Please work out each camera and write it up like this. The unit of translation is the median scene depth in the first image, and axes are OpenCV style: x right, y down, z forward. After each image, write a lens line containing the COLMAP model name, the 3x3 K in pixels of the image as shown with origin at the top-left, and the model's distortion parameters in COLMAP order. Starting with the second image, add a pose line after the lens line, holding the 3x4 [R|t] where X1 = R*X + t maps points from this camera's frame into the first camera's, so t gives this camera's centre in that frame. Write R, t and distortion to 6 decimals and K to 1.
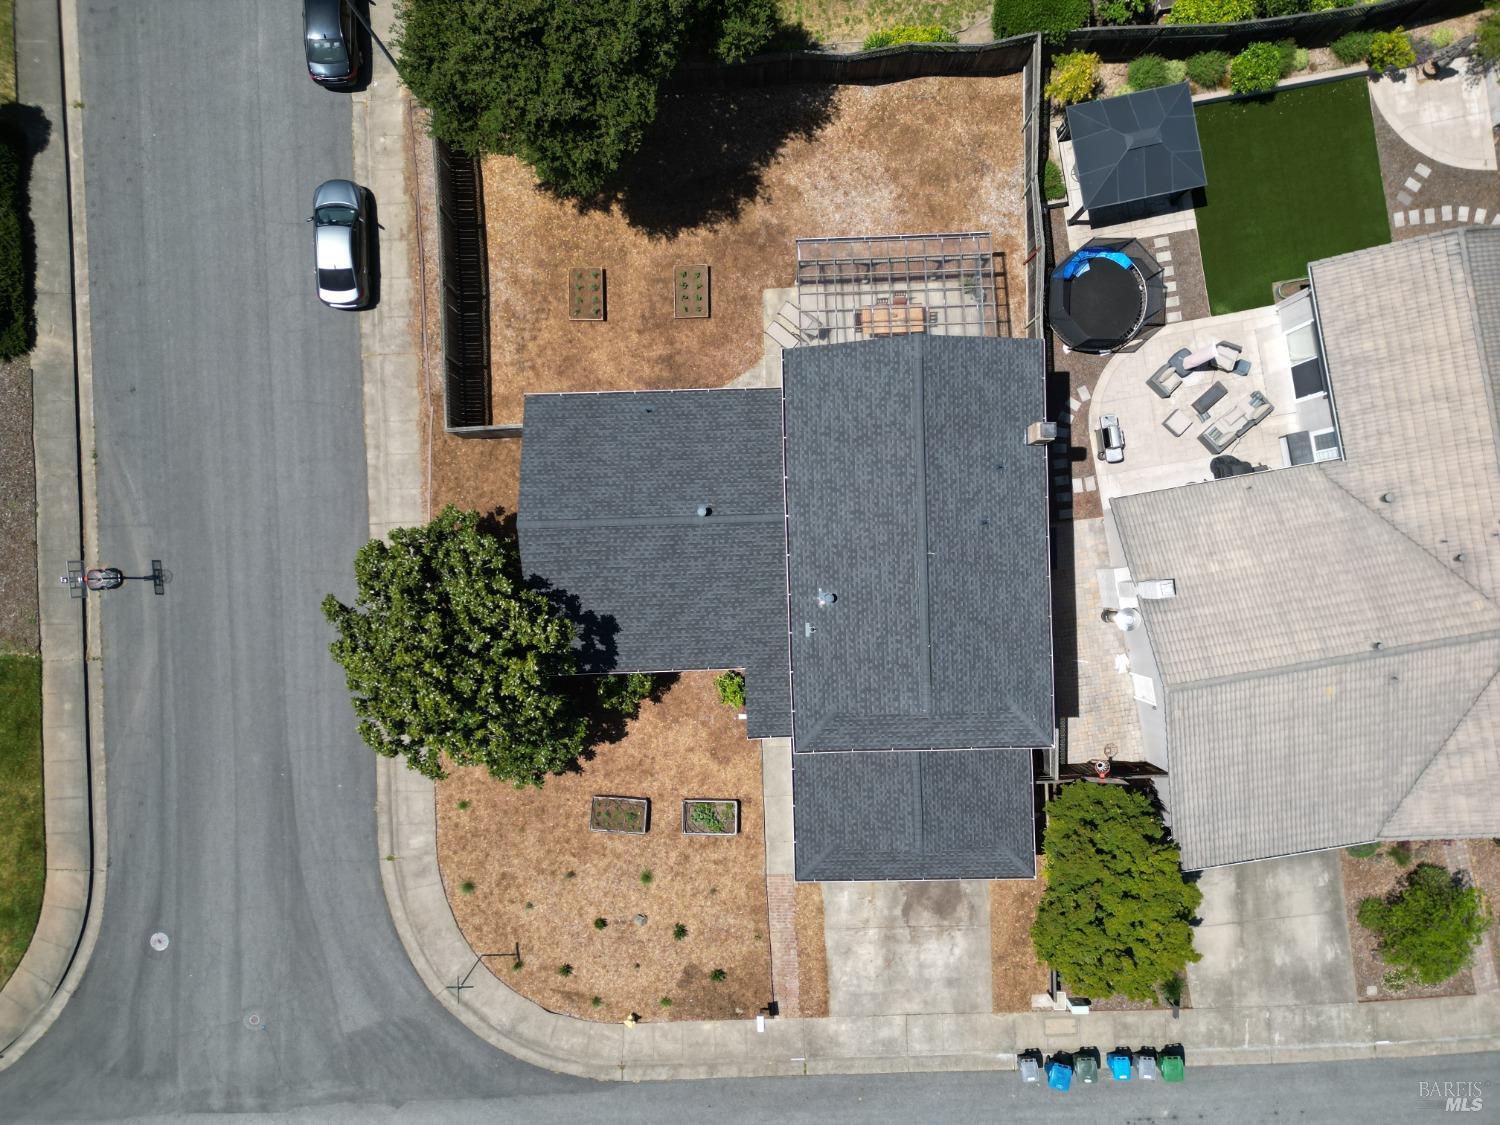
lens RADIAL K [[1049.6, 0, 747.1], [0, 1049.6, 562.0], [0, 0, 1]] dist [0.011795, -0.011121]
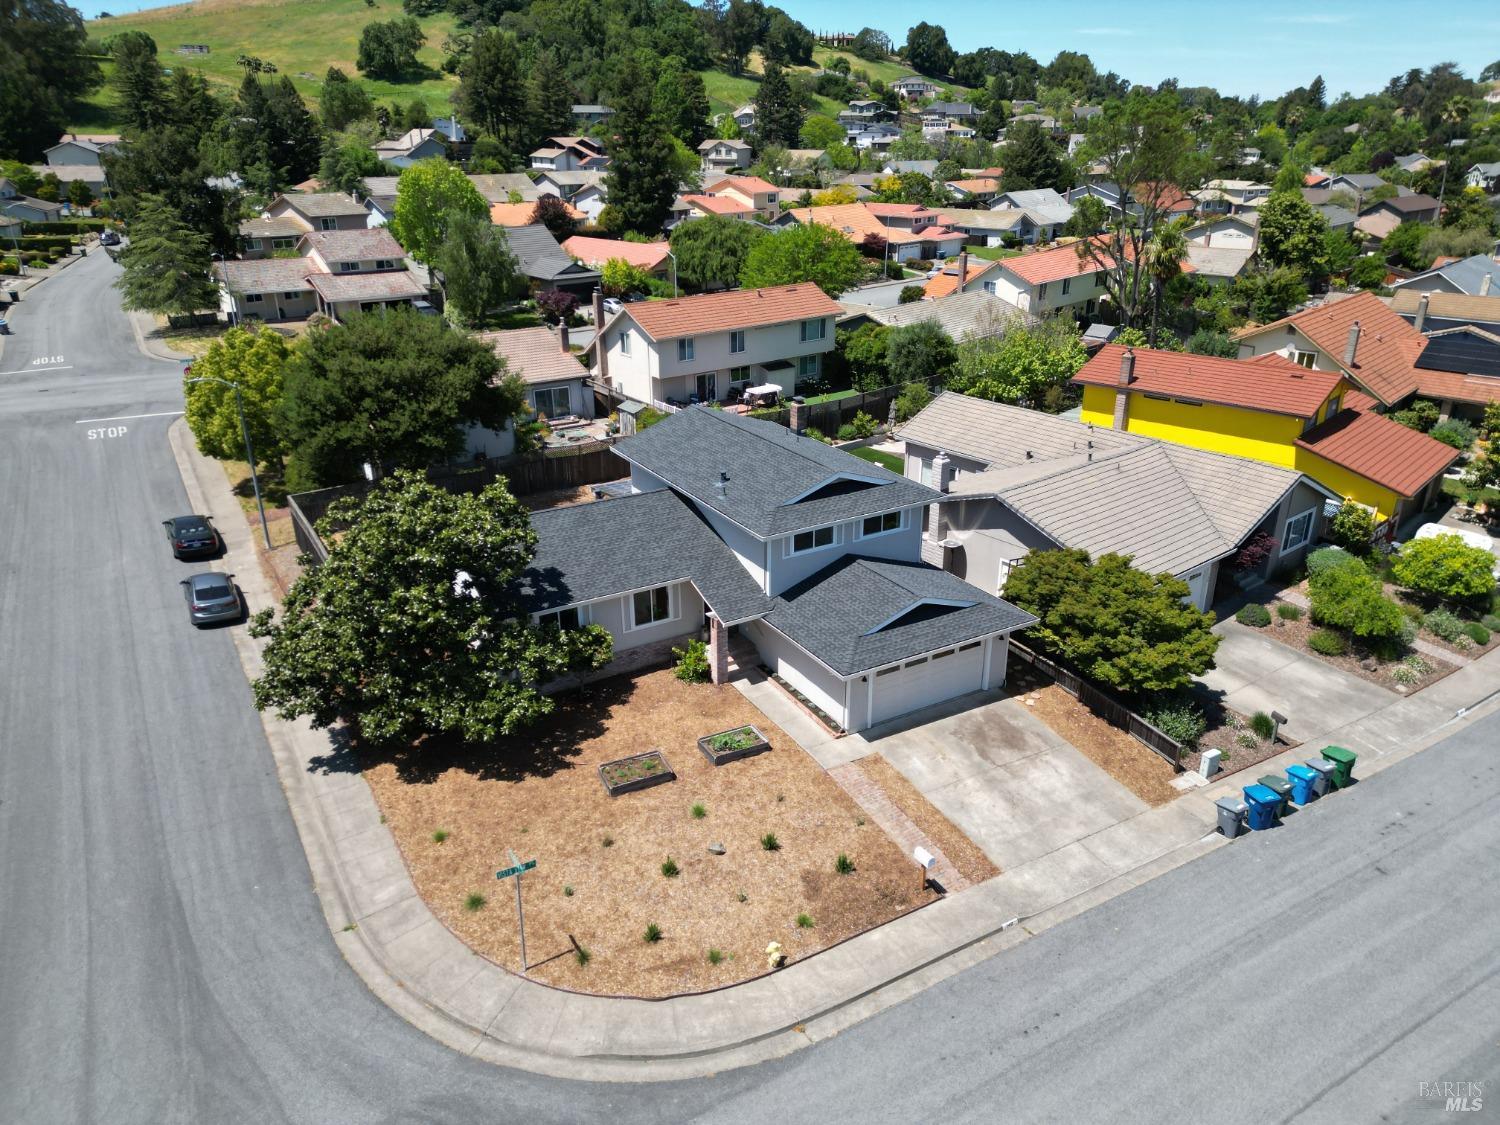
lens RADIAL K [[1049.6, 0, 752.6], [0, 1049.6, 562.7], [0, 0, 1]] dist [0.011795, -0.011121]
pose [[0.874605, -0.176082, 0.451732, -0.377294], [0.484577, 0.347940, -0.802573, 0.873285], [-0.015856, 0.920833, 0.389635, 0.512904]]
